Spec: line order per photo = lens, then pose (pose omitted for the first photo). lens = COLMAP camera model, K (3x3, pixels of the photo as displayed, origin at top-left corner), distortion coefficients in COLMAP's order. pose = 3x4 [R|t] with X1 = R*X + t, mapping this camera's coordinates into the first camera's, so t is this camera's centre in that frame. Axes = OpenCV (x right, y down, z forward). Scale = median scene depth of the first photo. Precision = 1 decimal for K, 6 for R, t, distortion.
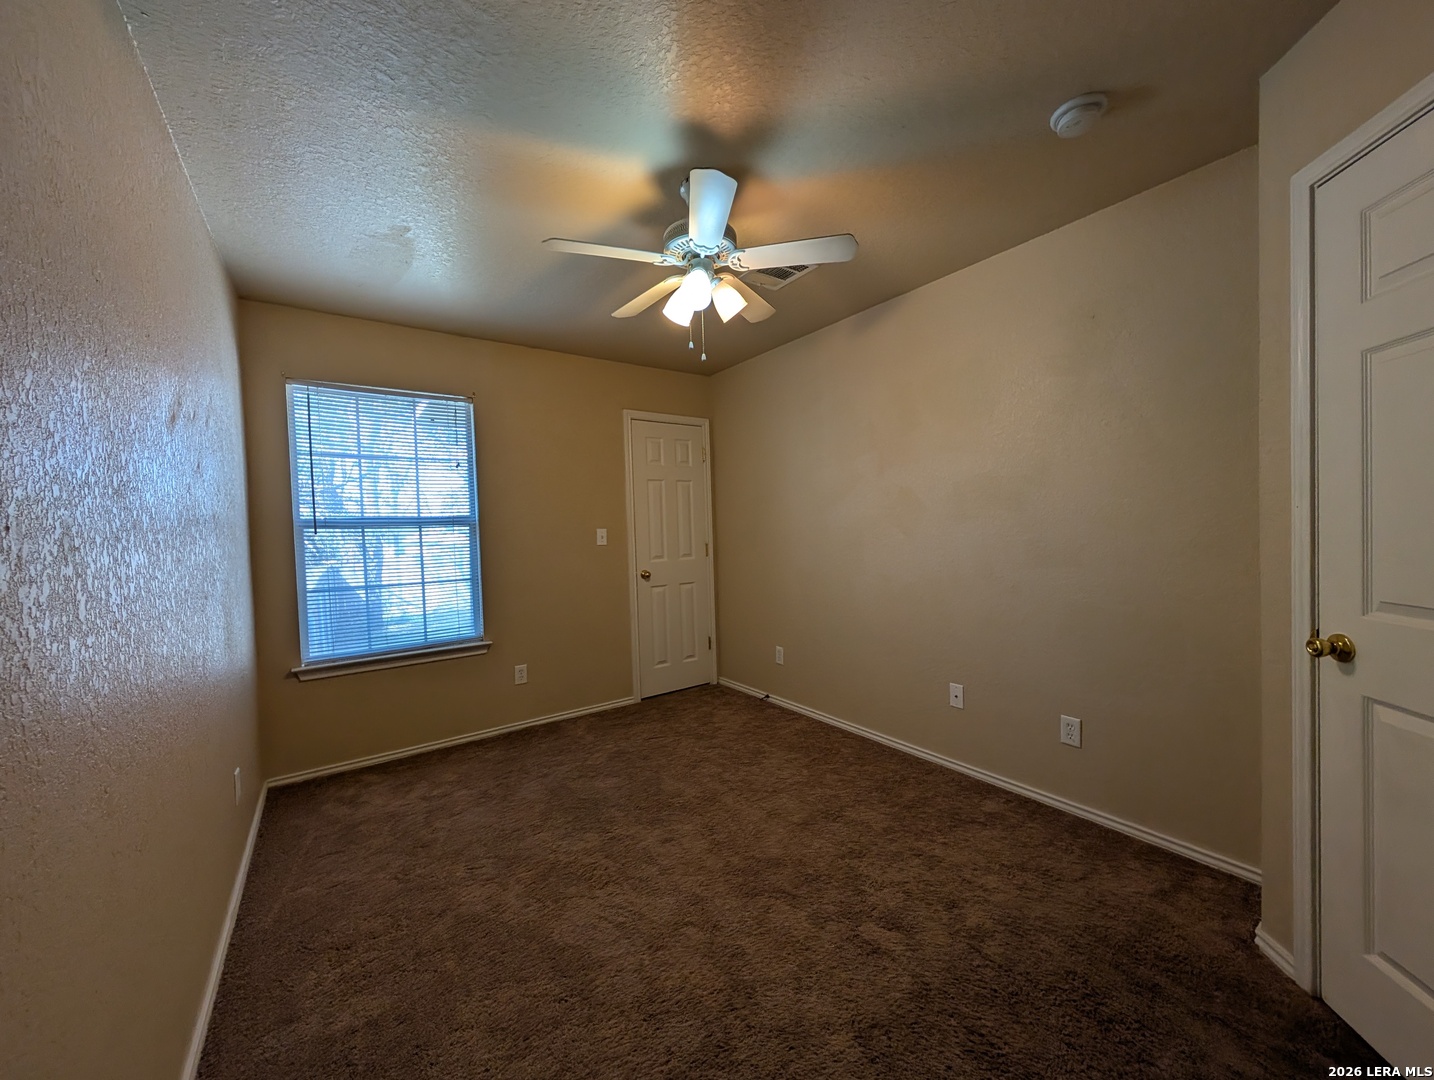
lens RADIAL K [[565.8, 0, 724.7], [0, 565.8, 531.7], [0, 0, 1]] dist [0.001068, 0.000284]
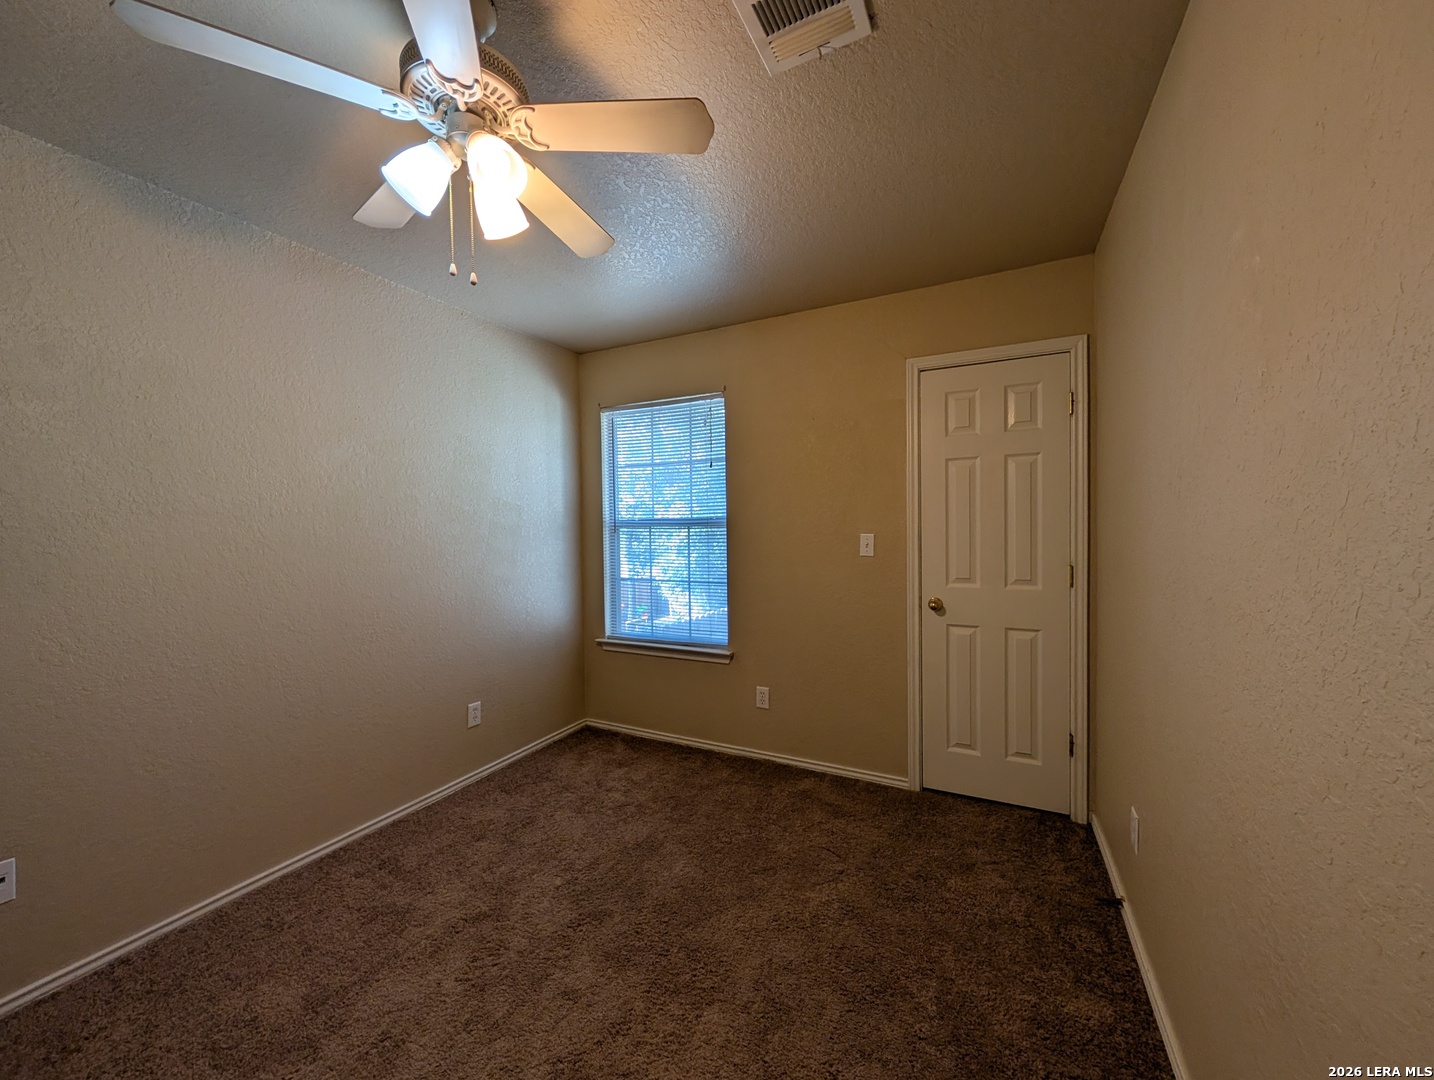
lens RADIAL K [[554.4, 0, 717.0], [0, 554.4, 540.0], [0, 0, 1]] dist [0.010888, 0.000079]
pose [[0.444016, 0.036502, -0.895275, 0.378767], [-0.015804, 0.999333, 0.032906, -0.019202], [0.895880, -0.000461, 0.444297, 0.570085]]
